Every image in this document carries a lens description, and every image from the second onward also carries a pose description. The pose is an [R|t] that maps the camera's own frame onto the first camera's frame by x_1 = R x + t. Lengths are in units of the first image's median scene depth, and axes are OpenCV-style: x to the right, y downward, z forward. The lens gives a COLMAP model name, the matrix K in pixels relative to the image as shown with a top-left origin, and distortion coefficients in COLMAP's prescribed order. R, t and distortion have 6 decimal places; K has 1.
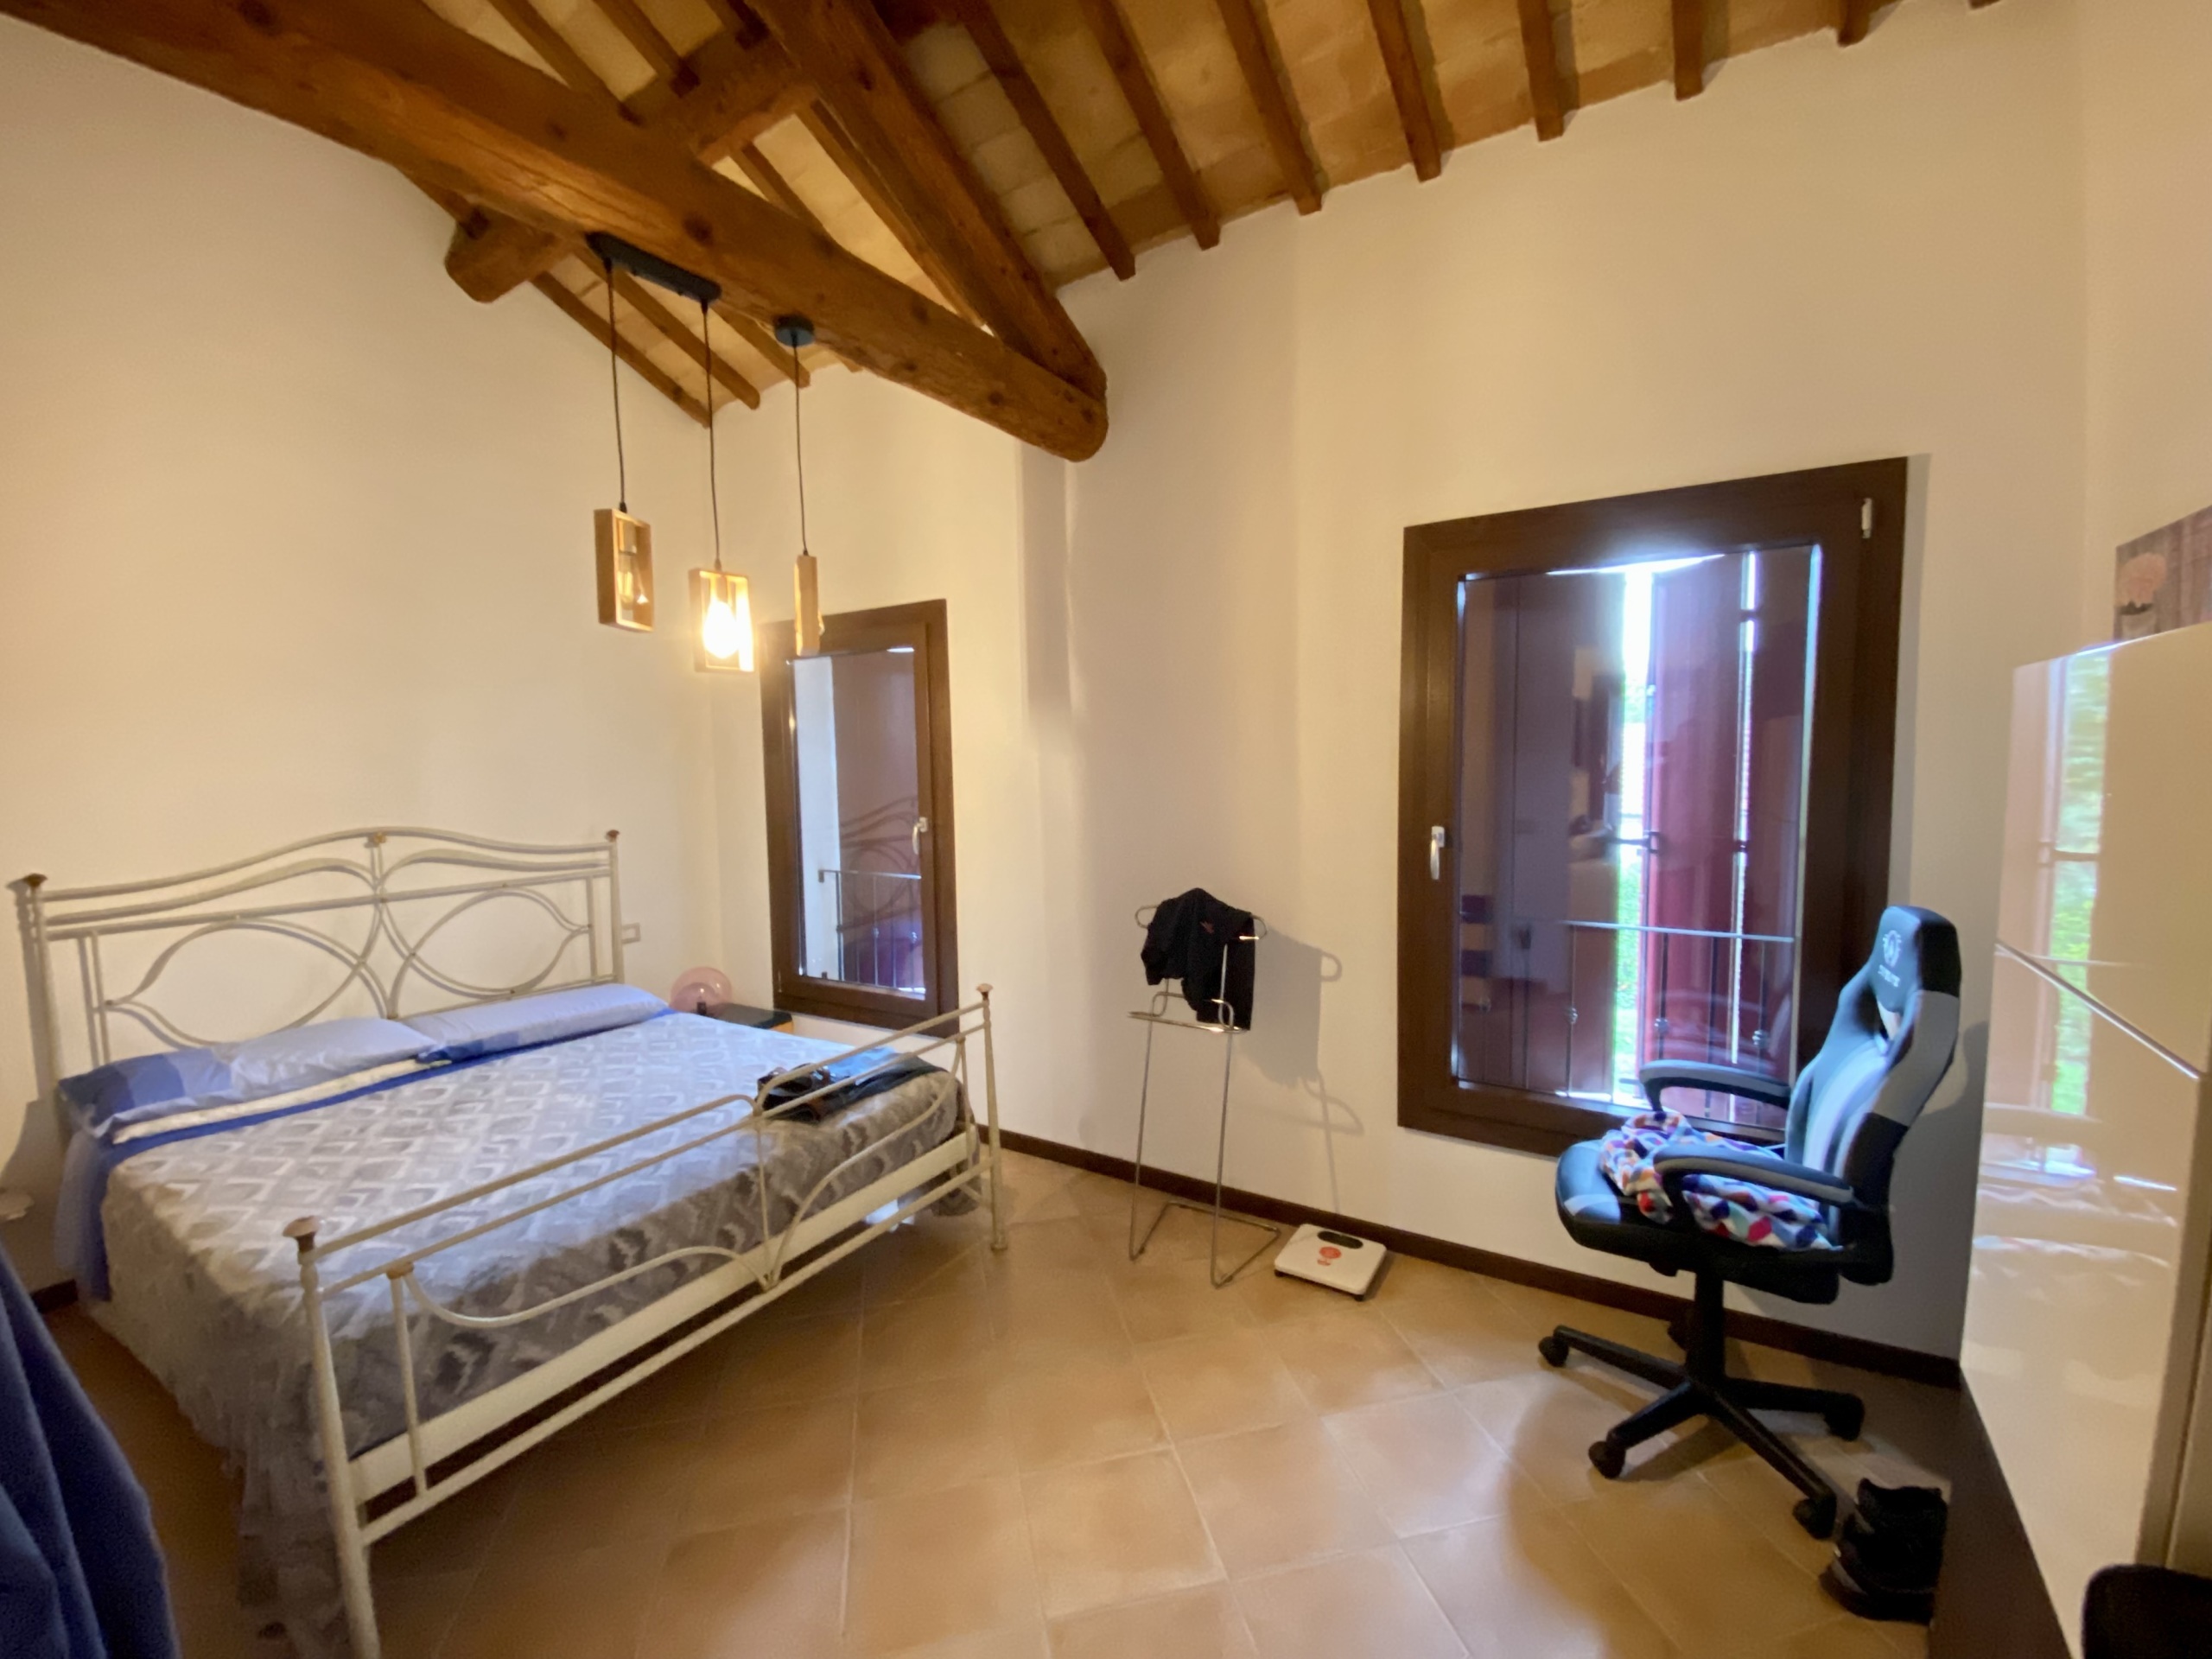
lens RADIAL K [[900.8, 0, 1096.1], [0, 900.8, 825.8], [0, 0, 1]] dist [0.013826, -0.000241]
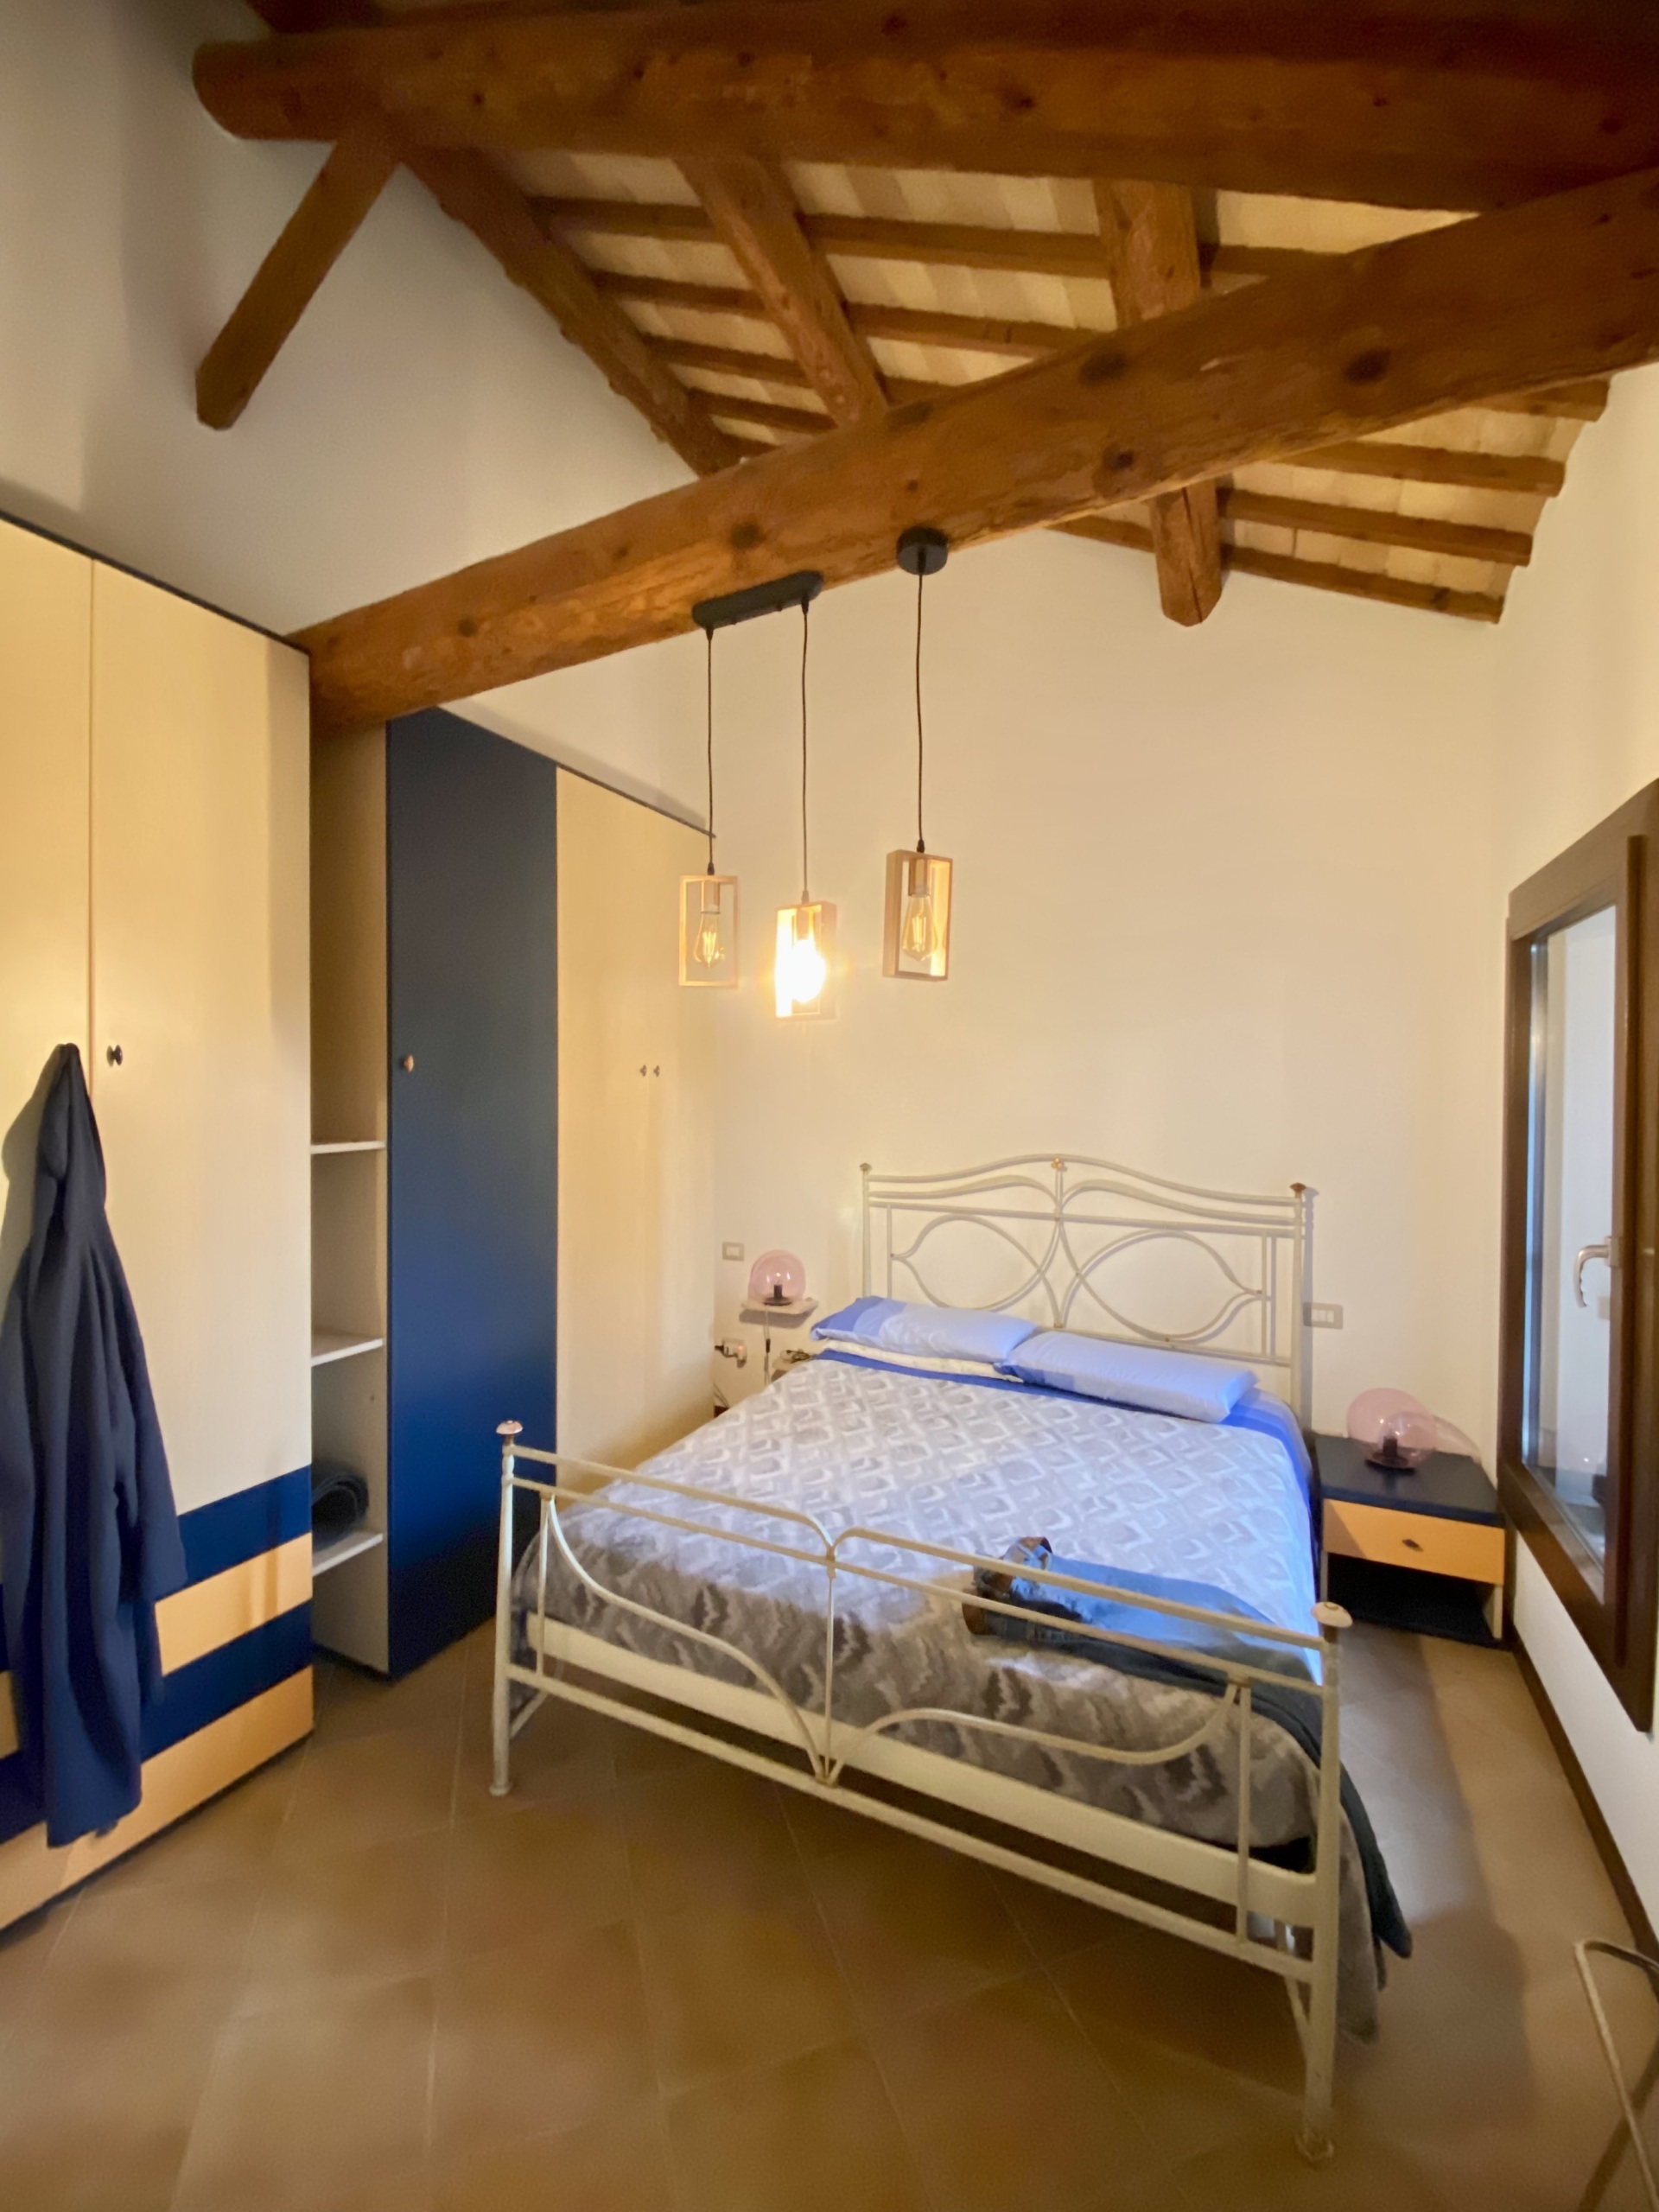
lens RADIAL K [[900.8, 0, 826.2], [0, 900.8, 1099.7], [0, 0, 1]] dist [0.013826, -0.000241]
pose [[0.127876, 0.042940, -0.990860, 0.327043], [-0.080993, 0.996178, 0.032718, -0.093780], [0.988477, 0.076069, 0.130865, 0.681025]]
